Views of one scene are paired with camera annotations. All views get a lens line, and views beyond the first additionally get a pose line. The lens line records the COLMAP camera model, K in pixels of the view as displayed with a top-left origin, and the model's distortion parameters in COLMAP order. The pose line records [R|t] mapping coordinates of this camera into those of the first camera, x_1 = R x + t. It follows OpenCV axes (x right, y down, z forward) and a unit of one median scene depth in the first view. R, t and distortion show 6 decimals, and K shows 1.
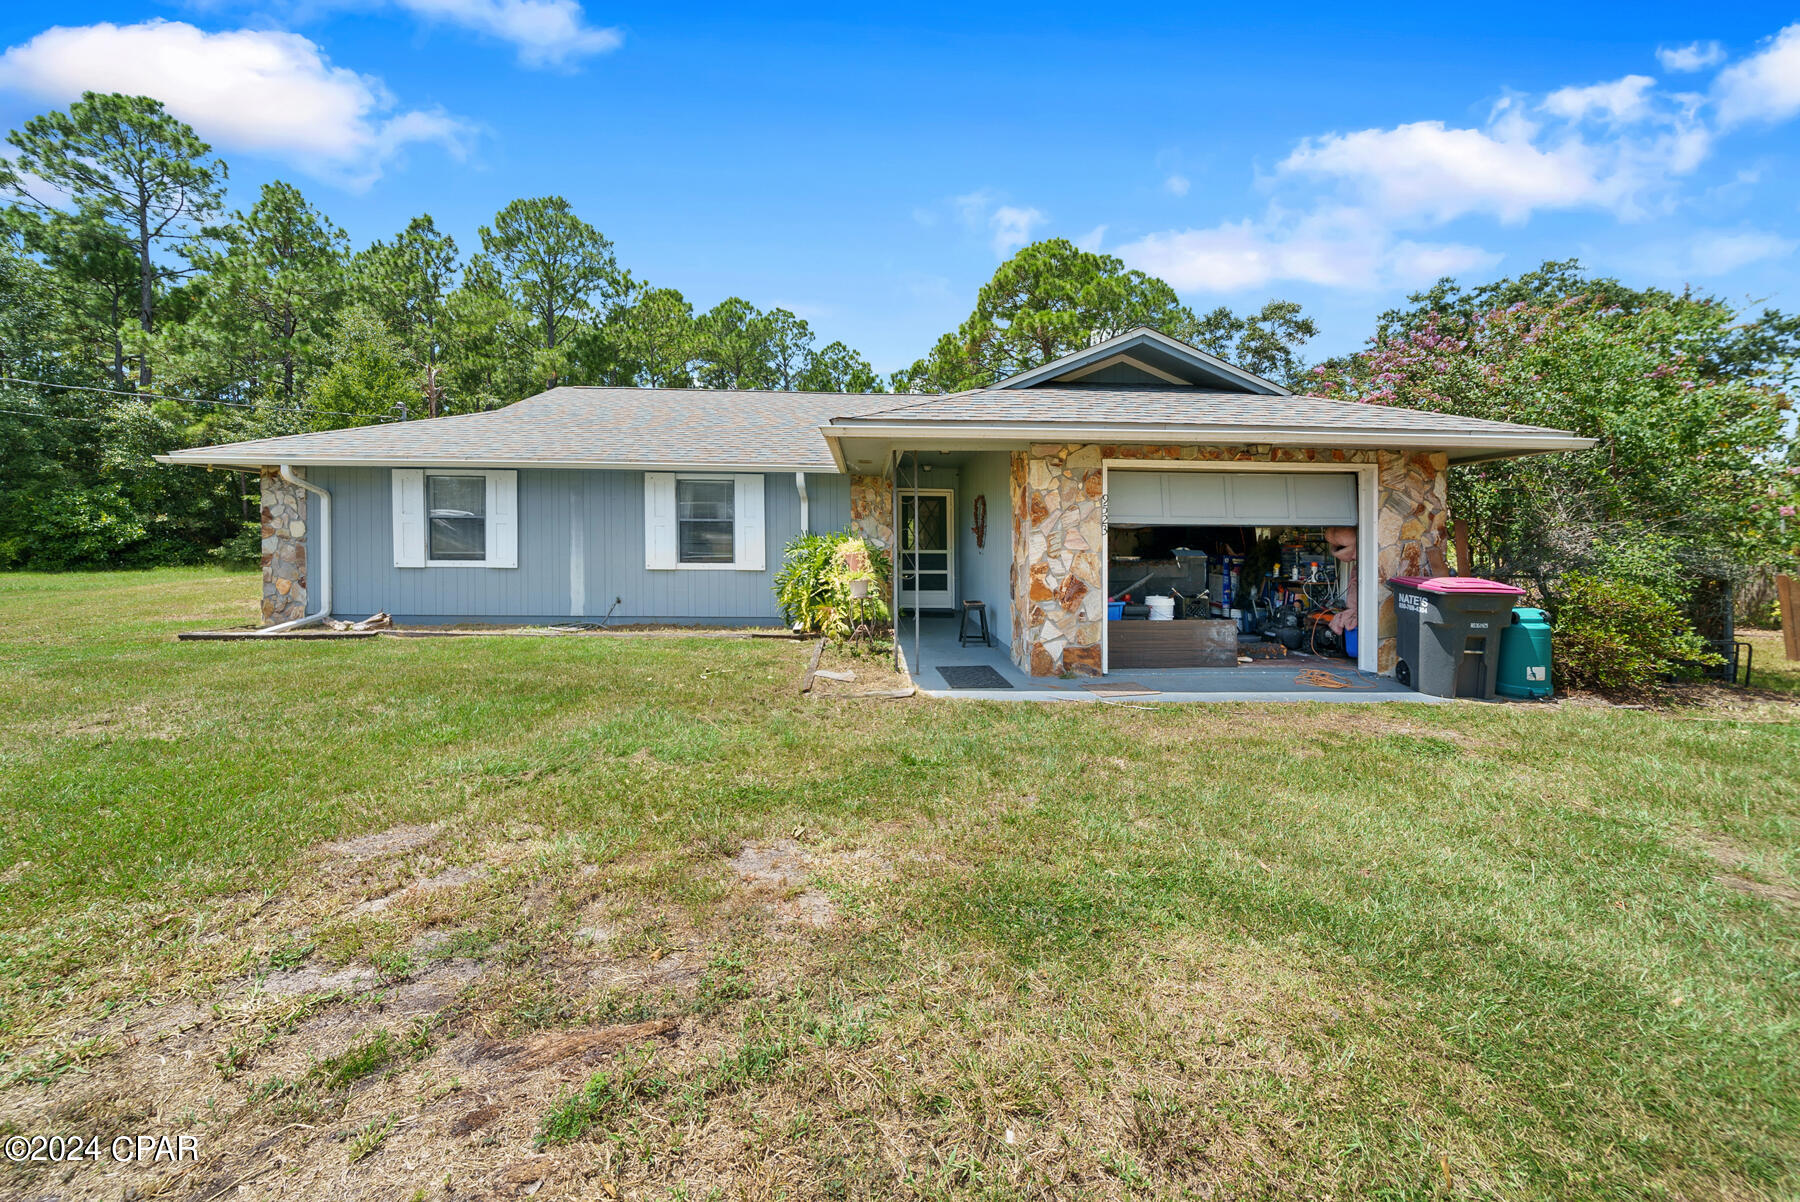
lens RADIAL K [[615.2, 0, 877.1], [0, 615.2, 595.6], [0, 0, 1]] dist [-0.001732, -0.000376]
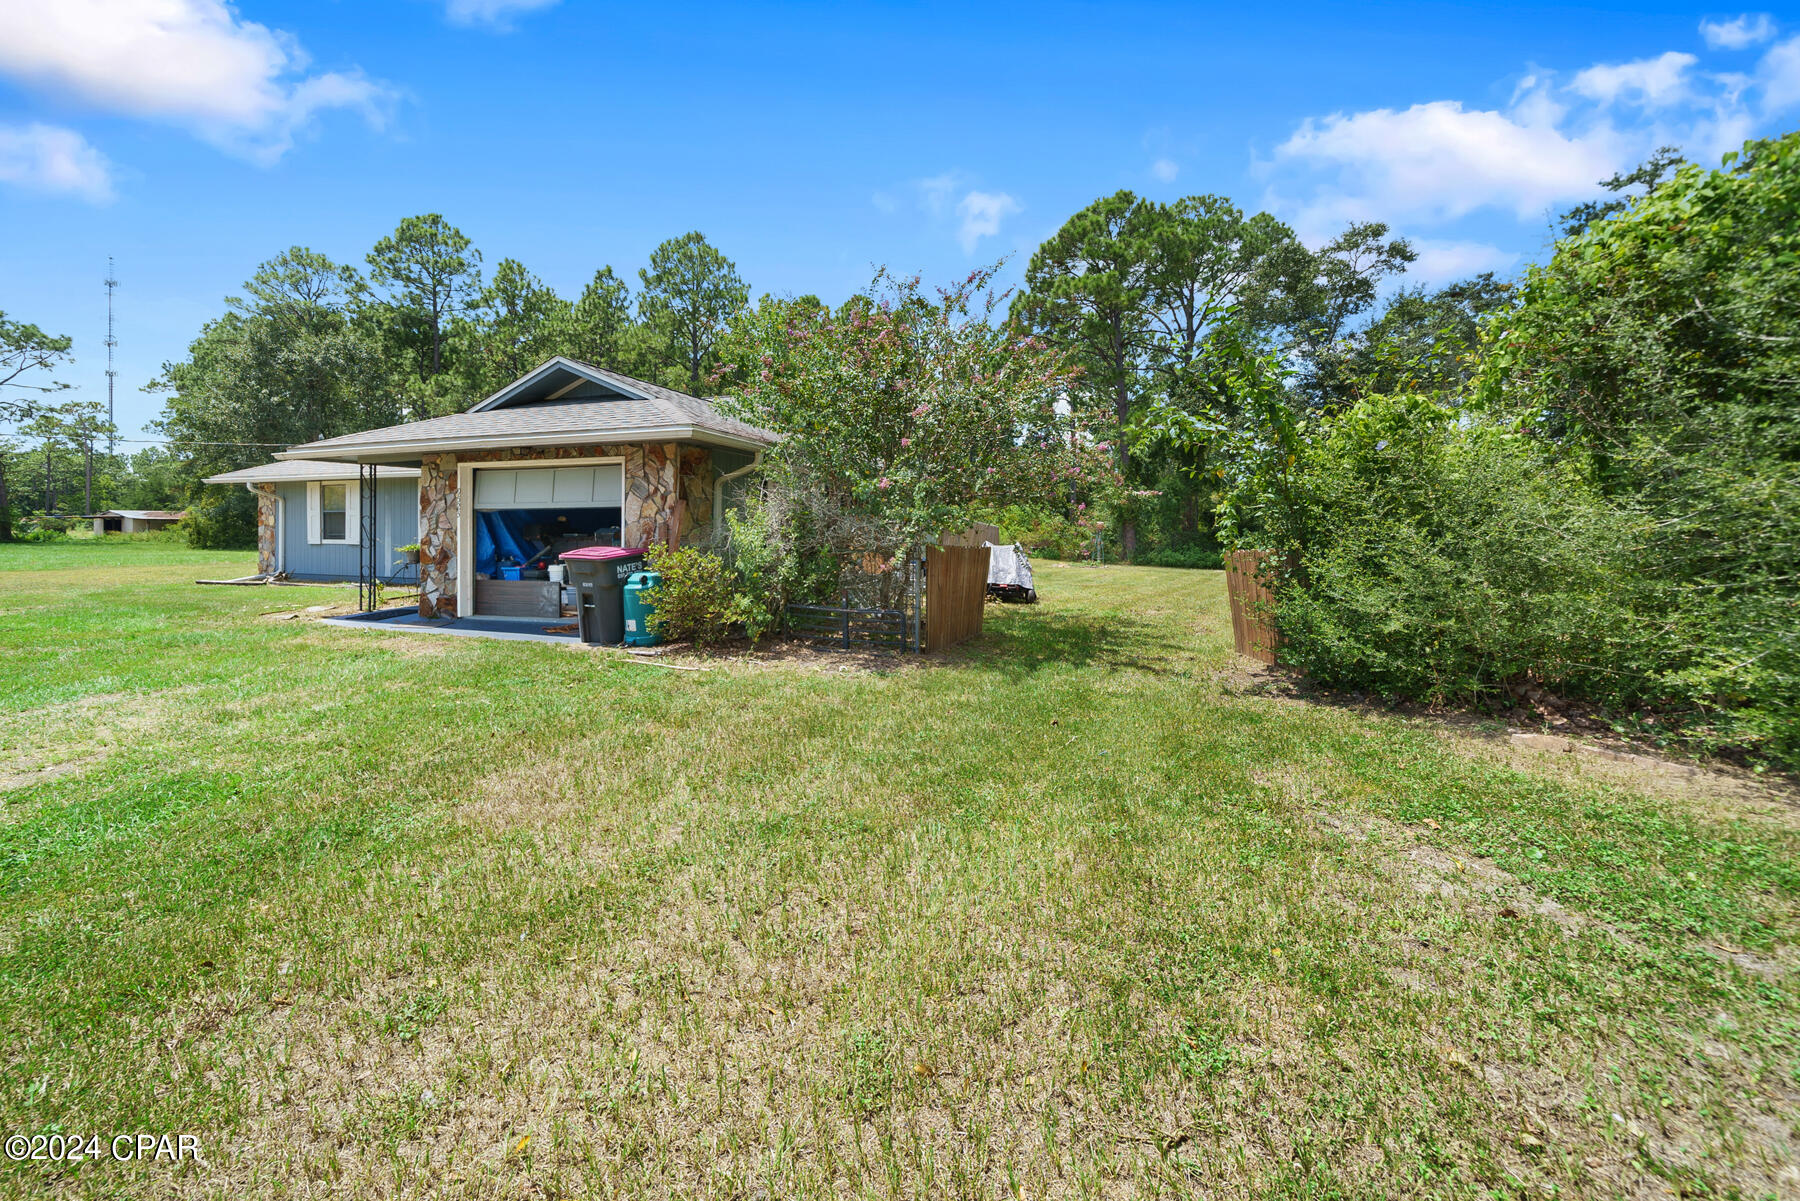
lens RADIAL K [[615.2, 0, 877.1], [0, 615.2, 595.1], [0, 0, 1]] dist [-0.001732, -0.000376]
pose [[0.939622, 0.027940, -0.341071, 1.138007], [-0.019439, 0.999410, 0.028317, 0.012718], [0.341661, -0.019977, 0.939611, 0.006893]]
